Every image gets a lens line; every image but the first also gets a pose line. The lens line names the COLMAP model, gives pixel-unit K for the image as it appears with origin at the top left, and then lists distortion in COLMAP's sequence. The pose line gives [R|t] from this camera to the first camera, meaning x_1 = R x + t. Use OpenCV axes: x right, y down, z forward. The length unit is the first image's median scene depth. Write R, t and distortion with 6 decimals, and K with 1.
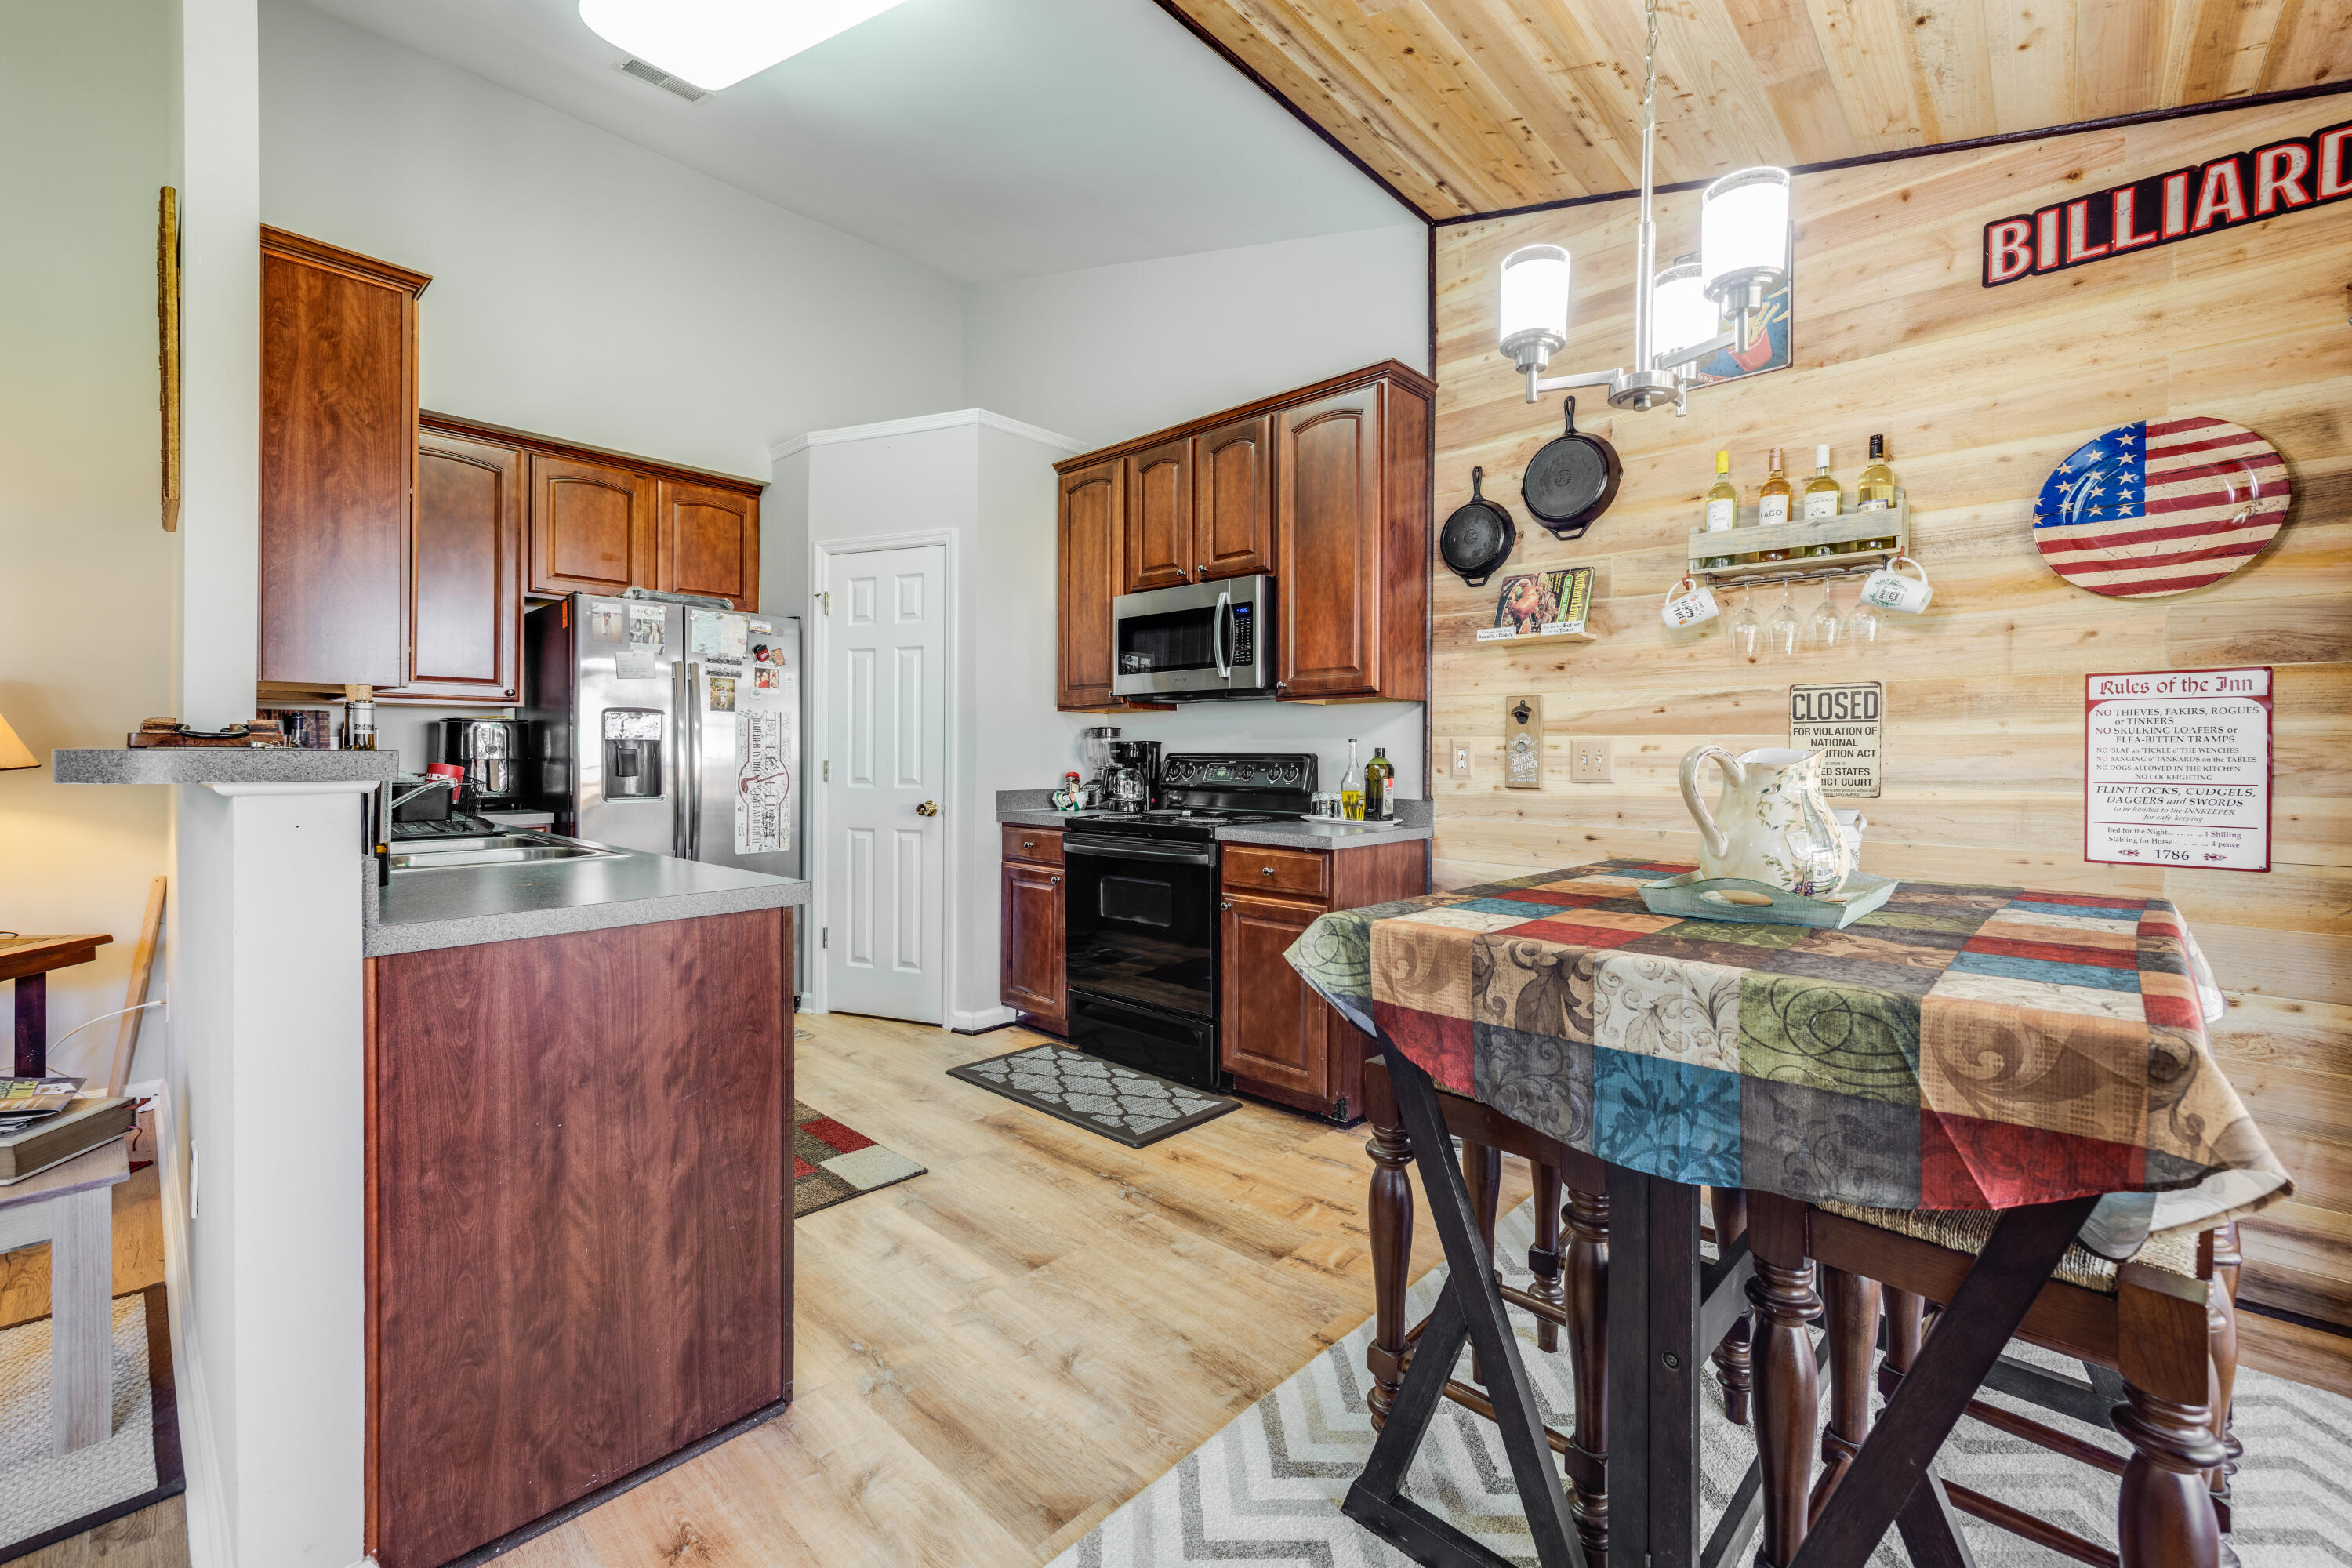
lens RADIAL K [[989.4, 0, 1164.1], [0, 989.4, 755.8], [0, 0, 1]] dist [0.009196, 0.000283]
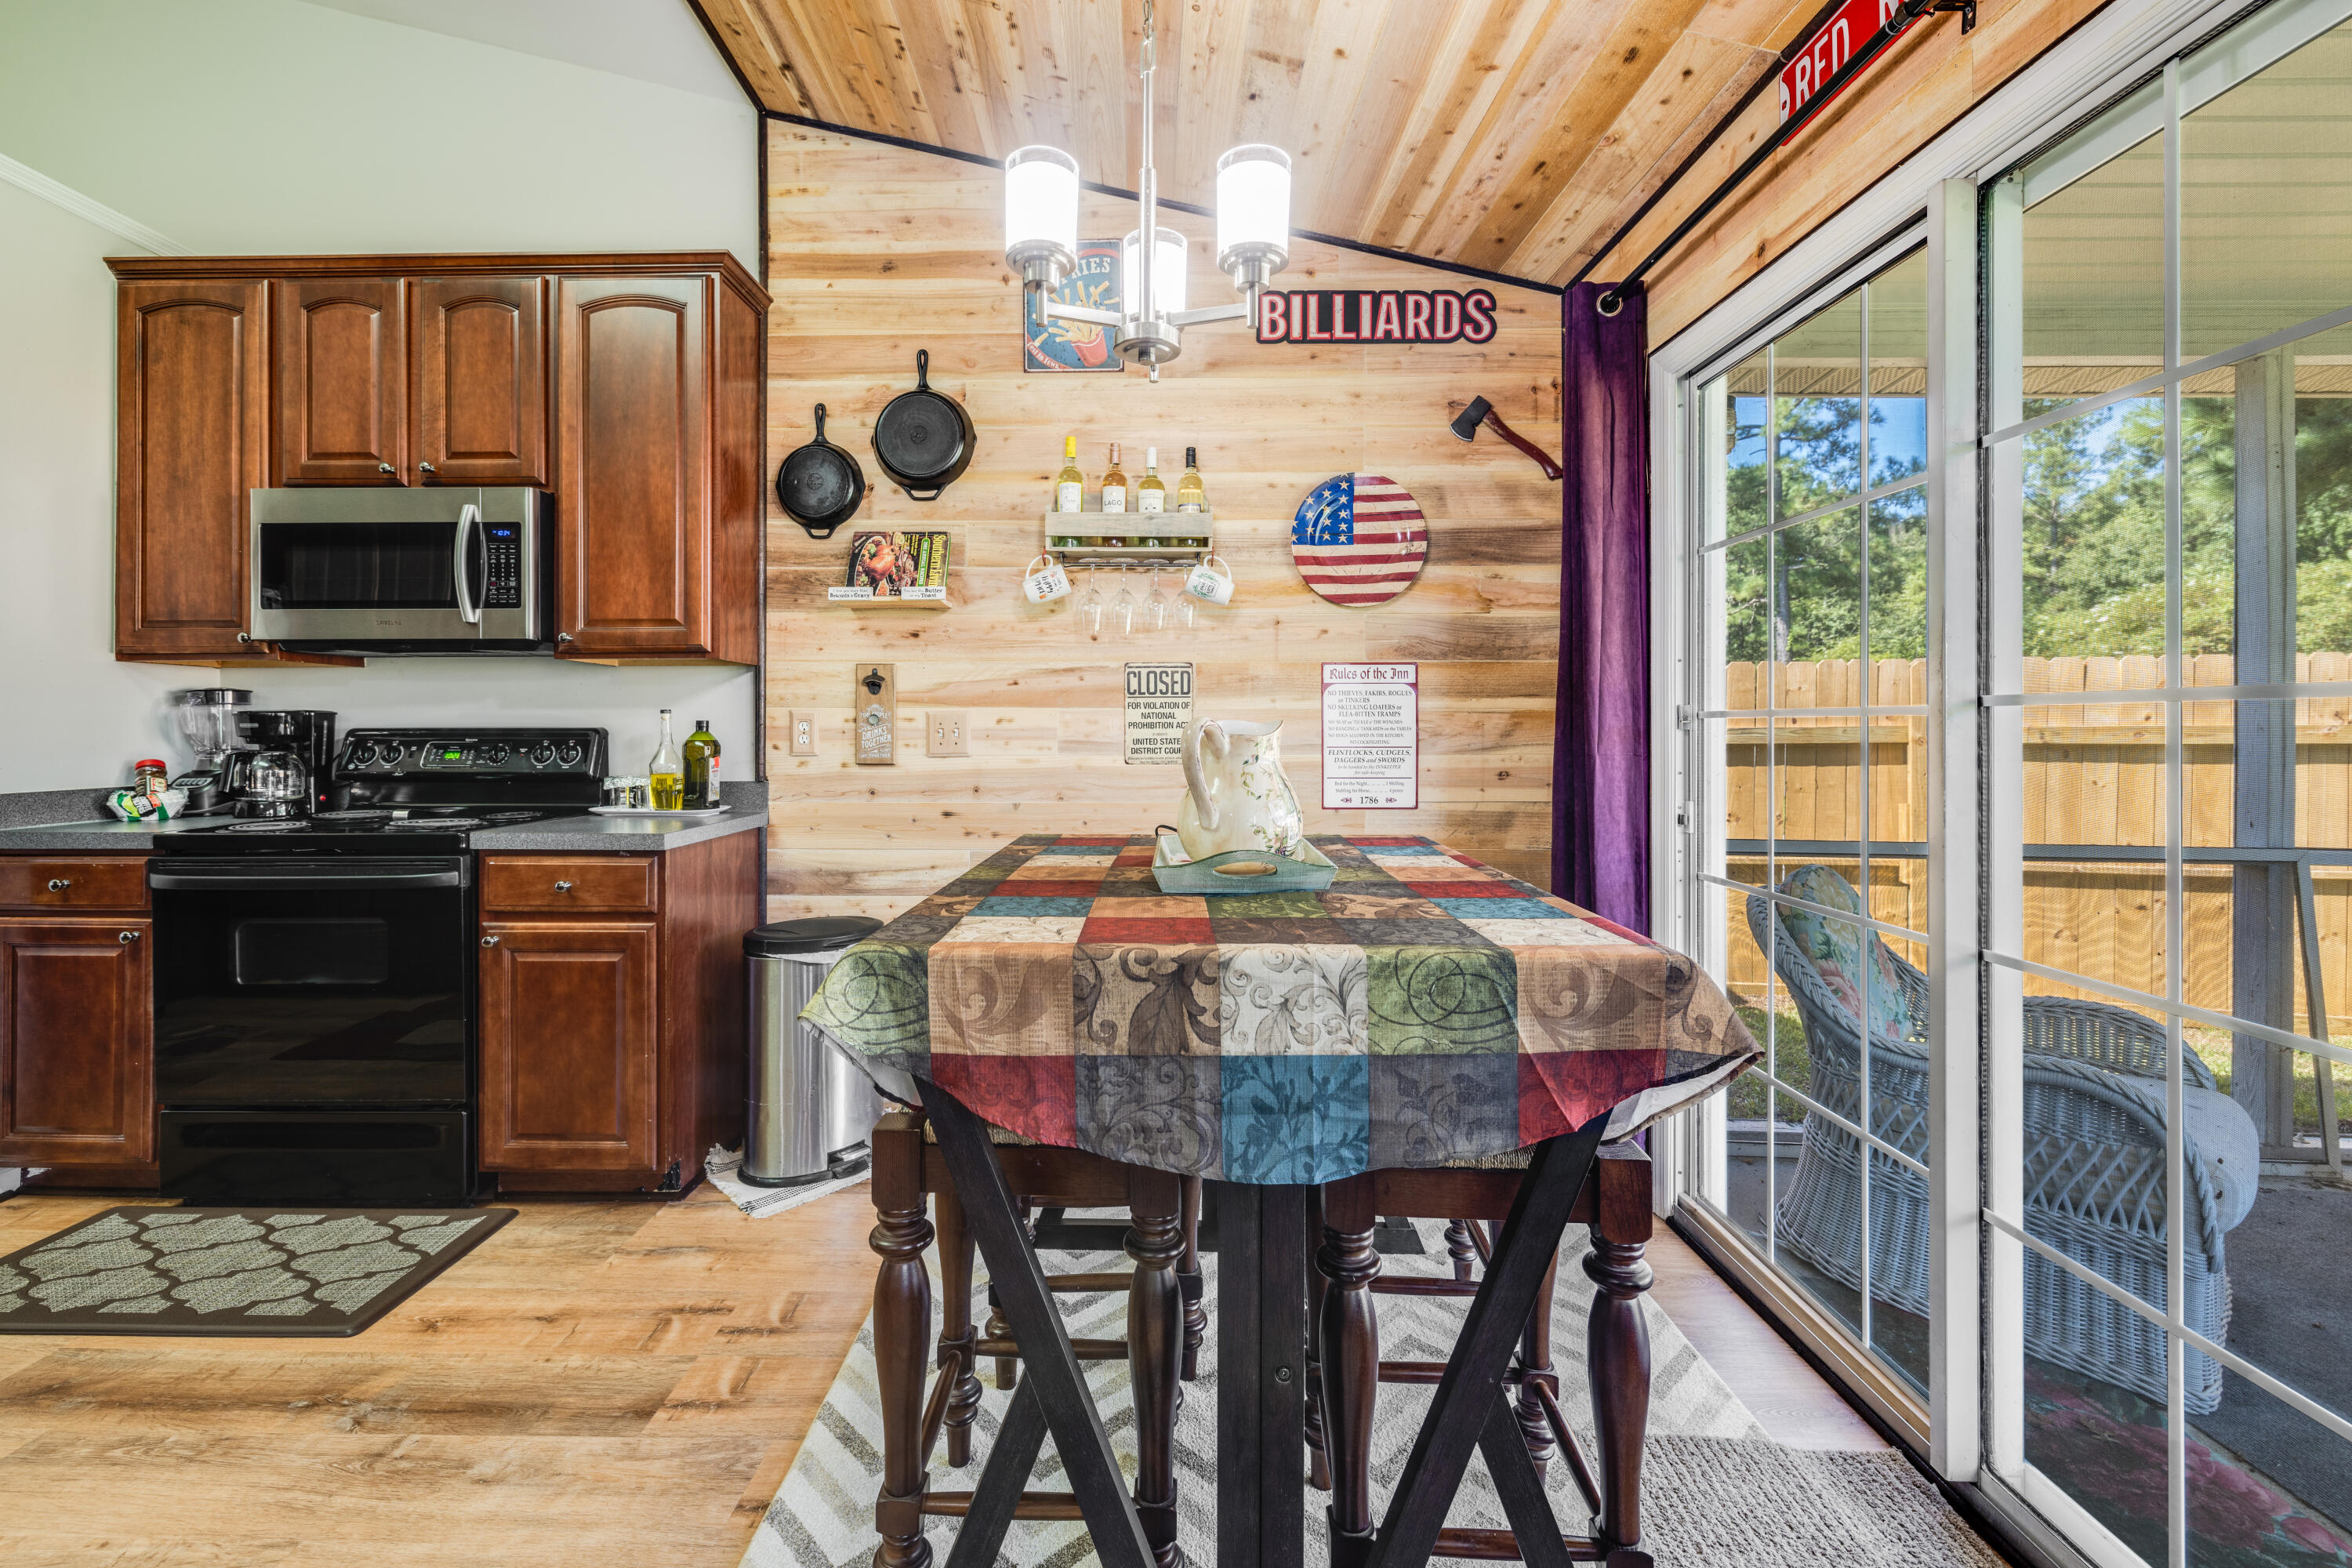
lens RADIAL K [[1006.6, 0, 1153.7], [0, 1006.6, 724.7], [0, 0, 1]] dist [0.000066, 0.000116]
pose [[0.734202, -0.002645, 0.678926, -0.080979], [0.005735, 0.999981, -0.002305, -0.000452], [-0.678907, 0.005586, 0.734203, 0.141080]]
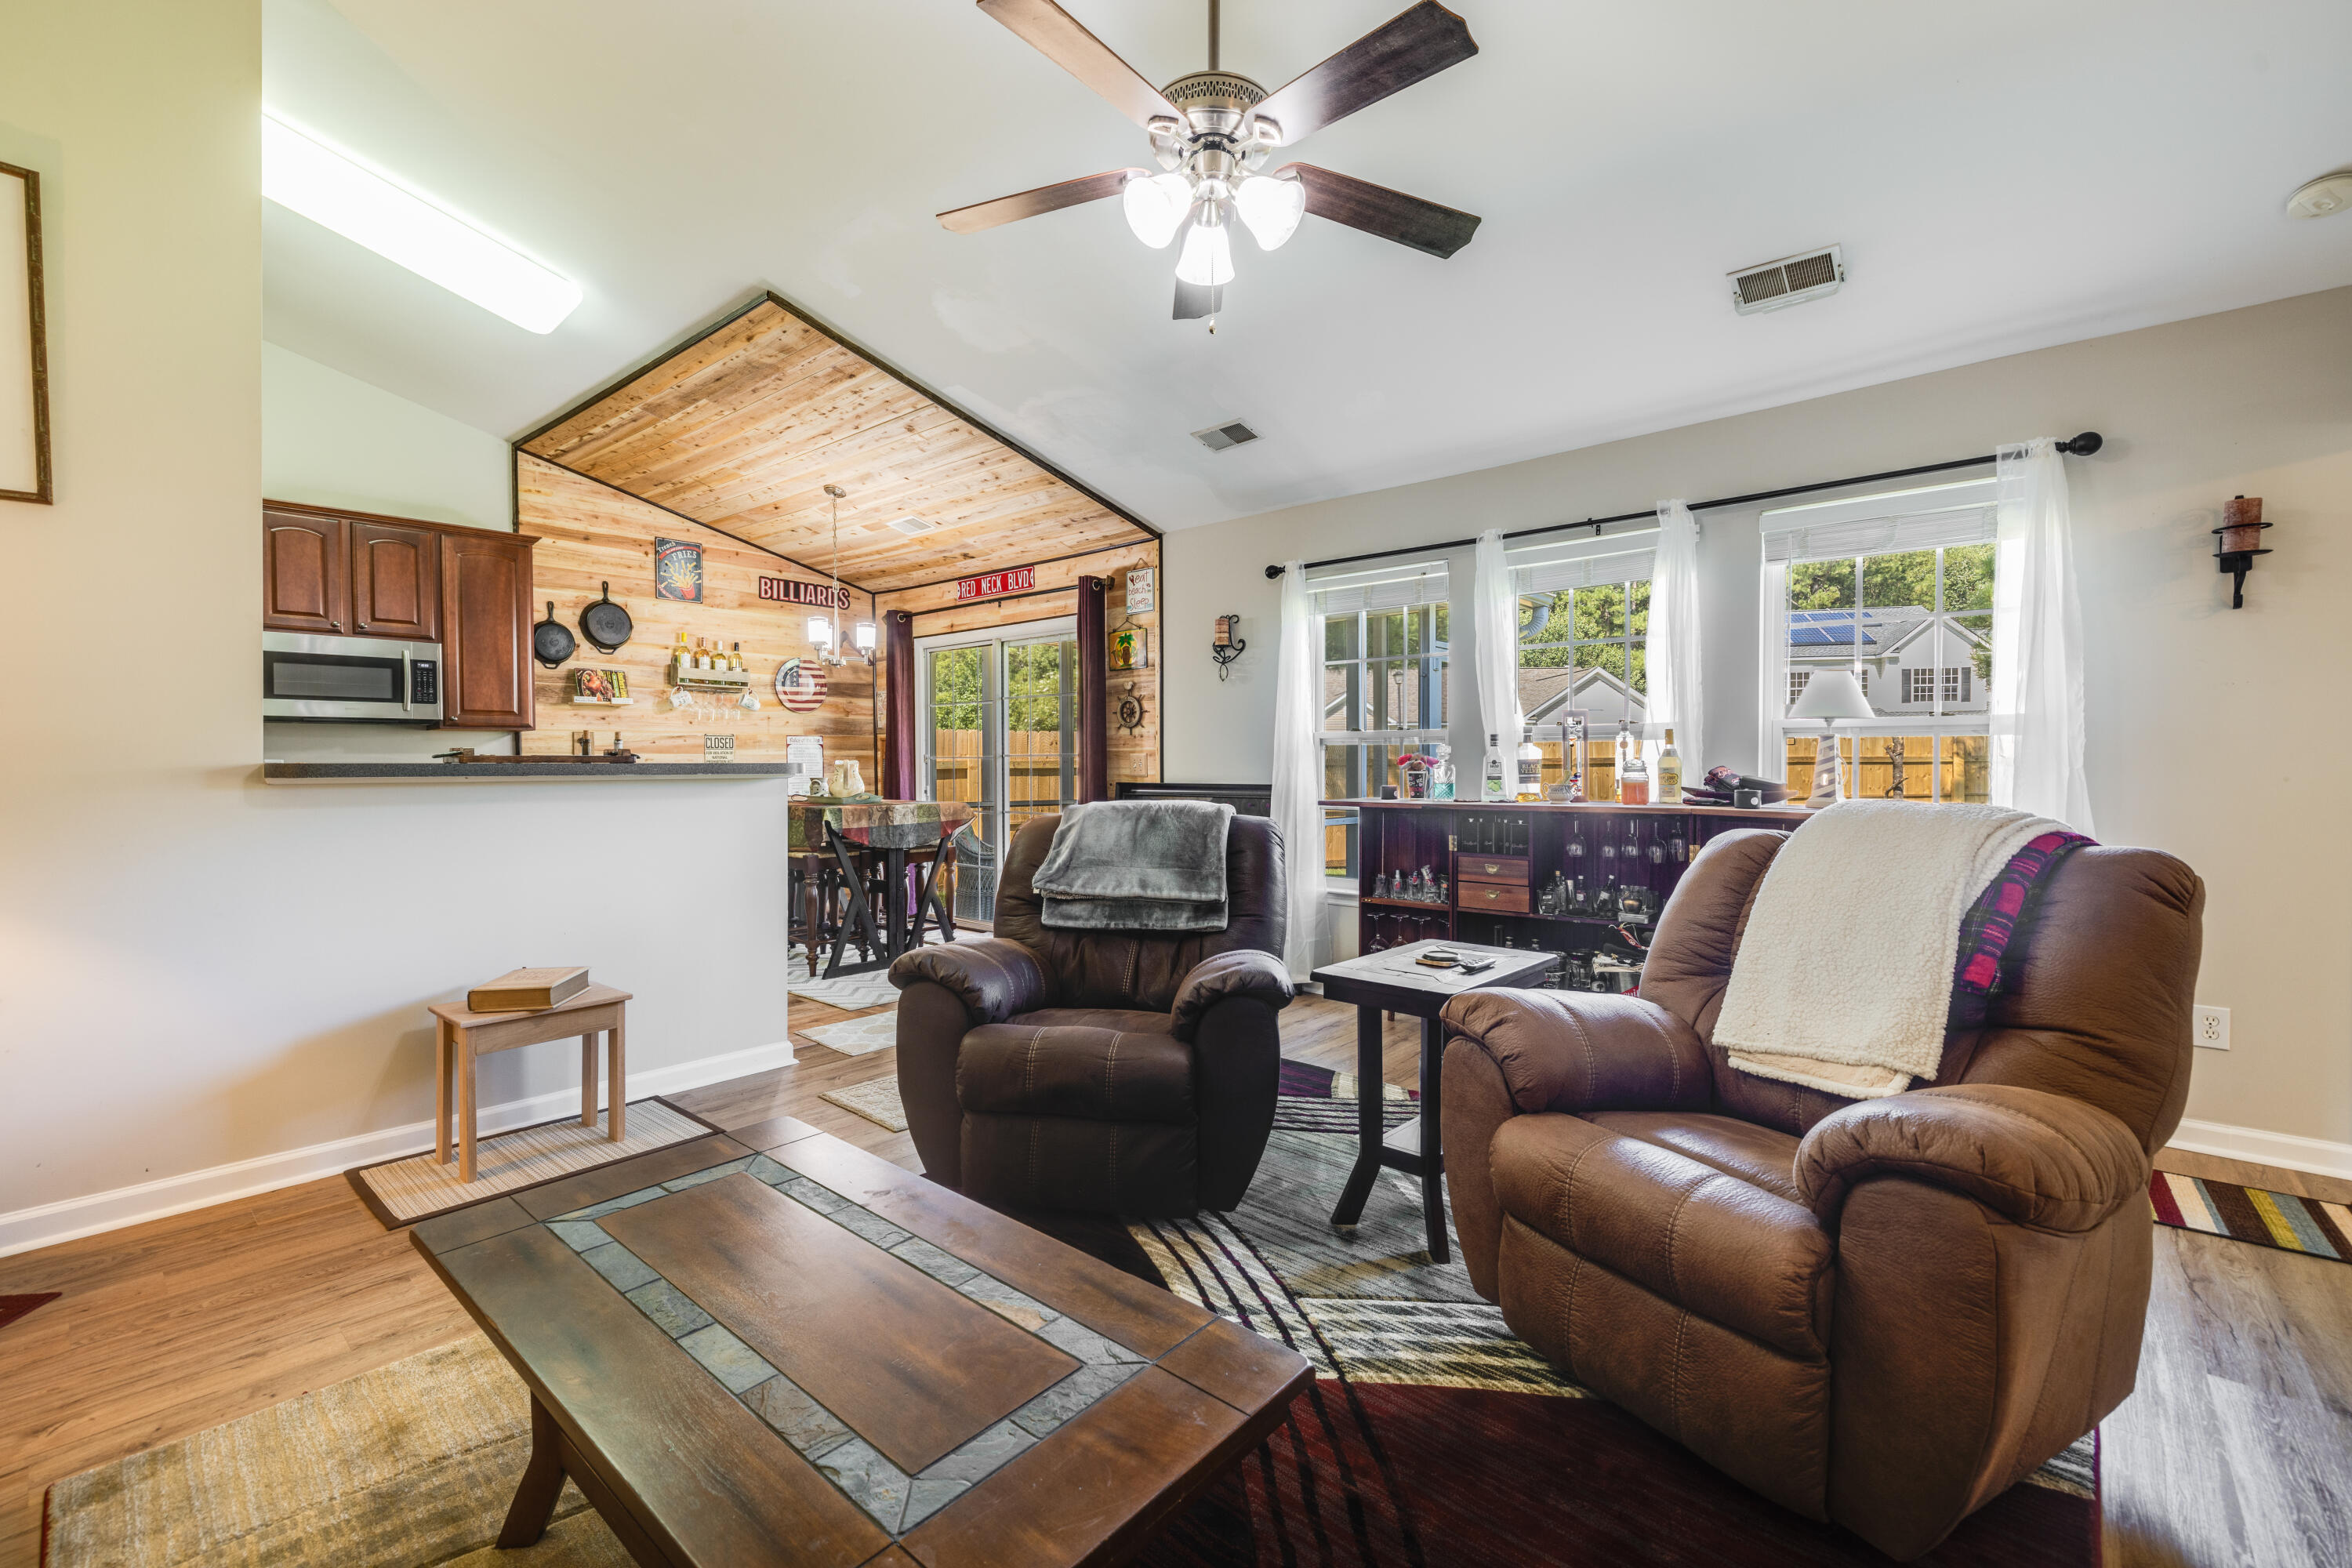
lens RADIAL K [[995.7, 0, 1149.8], [0, 995.7, 773.7], [0, 0, 1]] dist [0.001666, -0.000336]
pose [[-0.032618, -0.018096, 0.999304, -1.568931], [0.006014, 0.999814, 0.018302, -0.009402], [-0.999450, 0.006607, -0.032503, -0.015931]]
